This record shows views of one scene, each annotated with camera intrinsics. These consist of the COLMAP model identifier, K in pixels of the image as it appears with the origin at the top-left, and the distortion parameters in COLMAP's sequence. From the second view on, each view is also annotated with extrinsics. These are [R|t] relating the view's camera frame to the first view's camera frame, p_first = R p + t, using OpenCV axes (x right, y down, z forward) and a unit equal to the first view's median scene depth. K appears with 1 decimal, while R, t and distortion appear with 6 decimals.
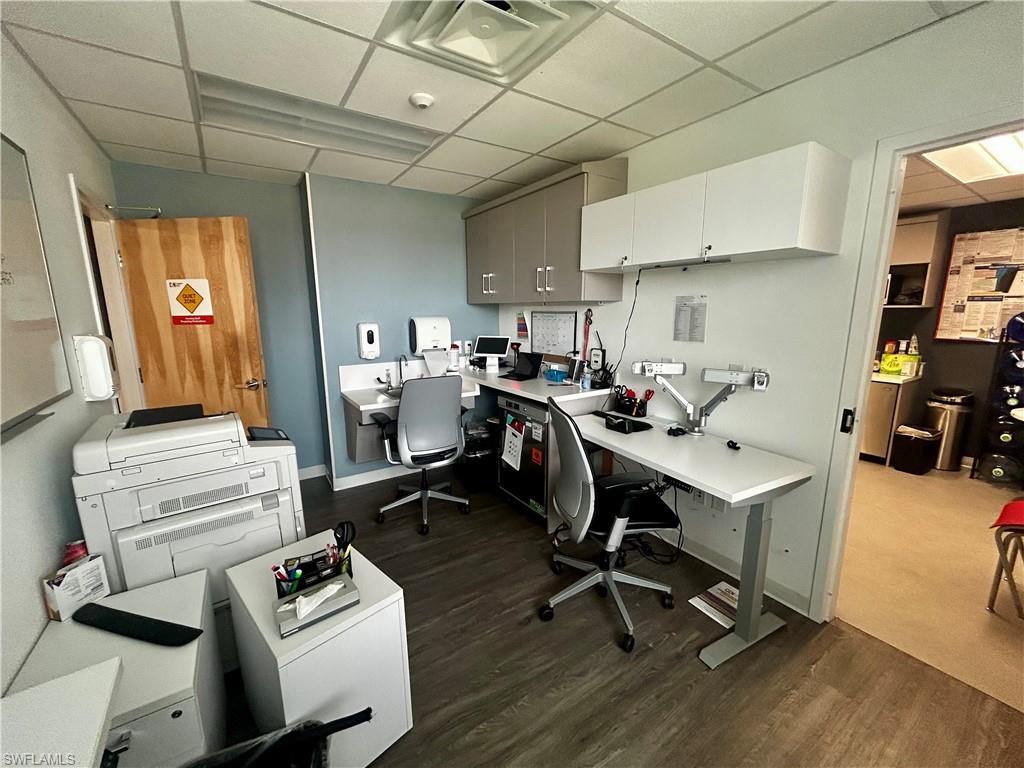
lens RADIAL K [[413.1, 0, 510.1], [0, 413.1, 383.5], [0, 0, 1]] dist [0.001024, -0.000037]
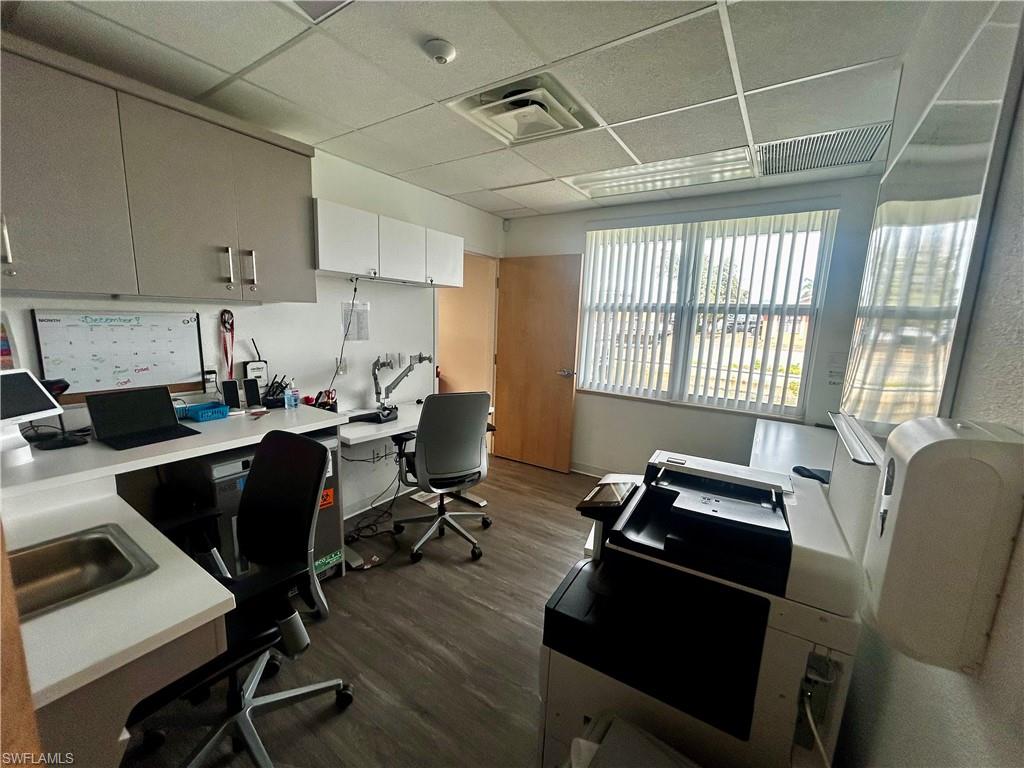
lens RADIAL K [[413.1, 0, 510.1], [0, 413.1, 383.5], [0, 0, 1]] dist [0.001024, -0.000037]
pose [[-0.387892, -0.154278, 0.908701, -0.887476], [0.136731, 0.965352, 0.222262, -0.191760], [-0.911506, 0.210462, -0.353358, 1.065083]]
